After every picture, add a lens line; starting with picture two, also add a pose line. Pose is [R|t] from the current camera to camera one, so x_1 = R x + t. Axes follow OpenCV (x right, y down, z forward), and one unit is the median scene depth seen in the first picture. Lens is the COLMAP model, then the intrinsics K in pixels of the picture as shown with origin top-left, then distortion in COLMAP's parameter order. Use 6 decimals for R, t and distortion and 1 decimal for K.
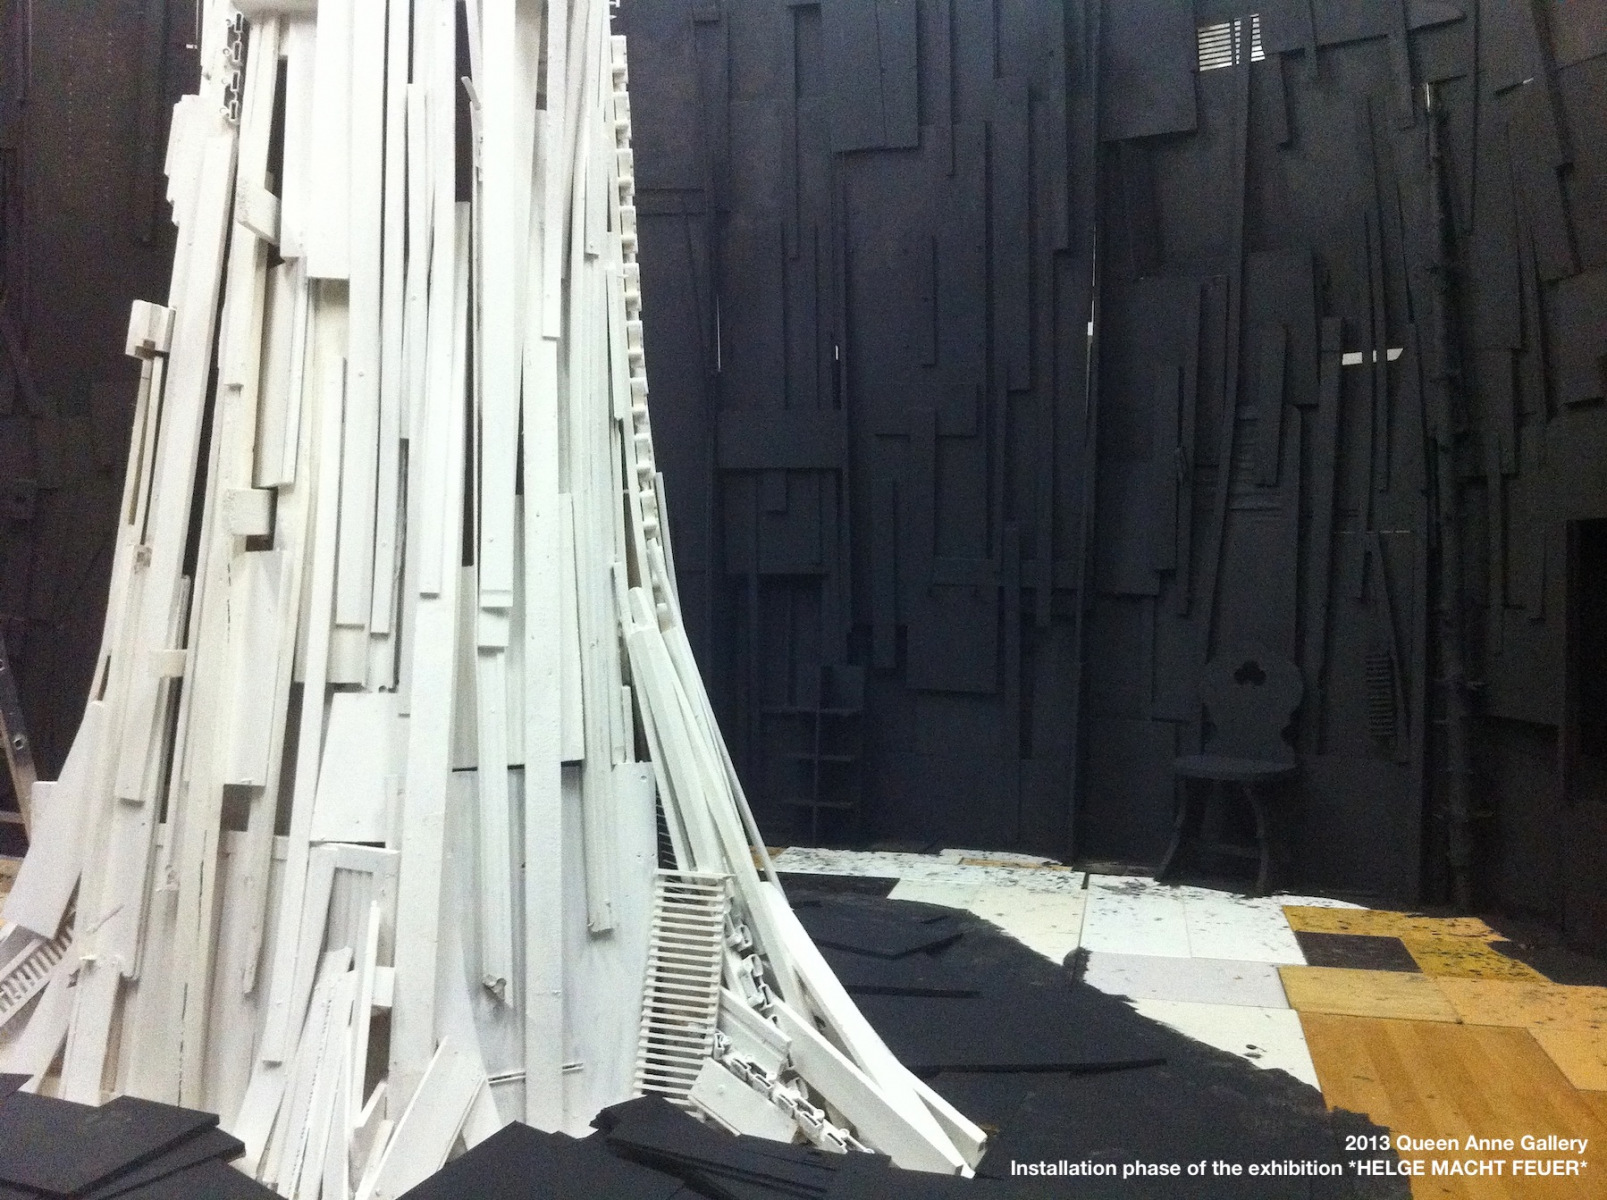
lens RADIAL K [[1537.1, 0, 803.5], [0, 1537.1, 600.0], [0, 0, 1]] dist [0.113285, -0.334056]
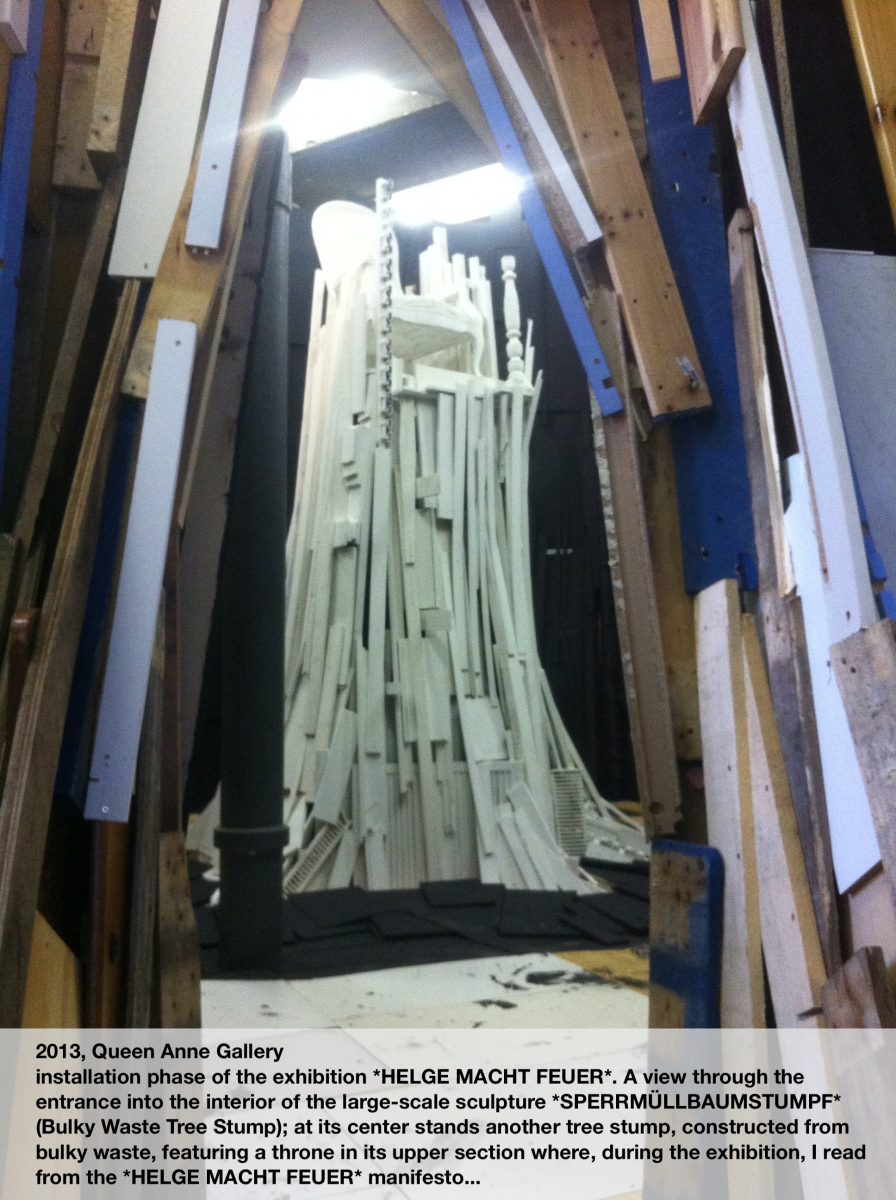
lens RADIAL K [[1147.8, 0, 439.1], [0, 1147.8, 601.2], [0, 0, 1]] dist [0.113285, -0.334056]
pose [[0.795030, 0.016949, 0.606333, -1.367400], [0.022959, 0.998052, -0.058004, 0.013494], [-0.606136, 0.060036, 0.793092, -0.339763]]
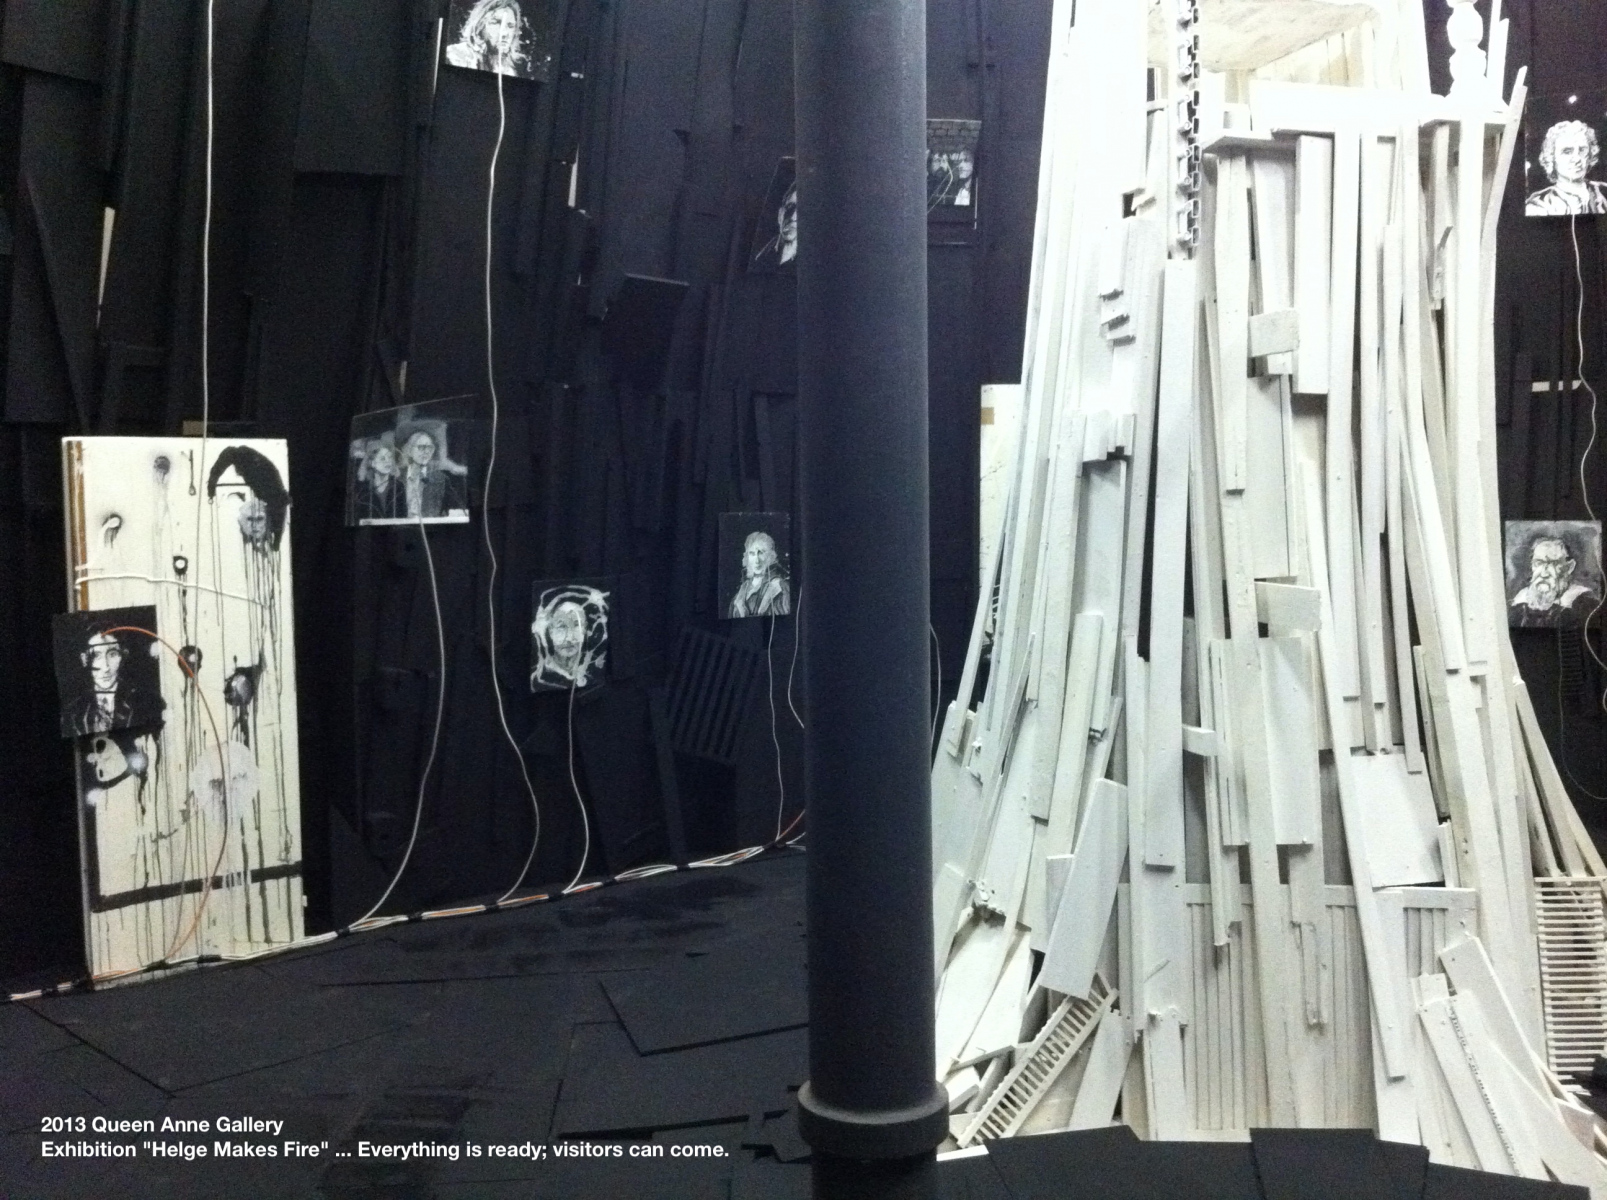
lens RADIAL K [[1537.1, 0, 803.5], [0, 1537.1, 600.0], [0, 0, 1]] dist [0.113285, -0.334056]
pose [[0.951944, -0.049732, 0.302209, -1.030937], [0.036843, 0.998158, 0.048203, -0.127356], [-0.304049, -0.034752, 0.952022, 0.028045]]
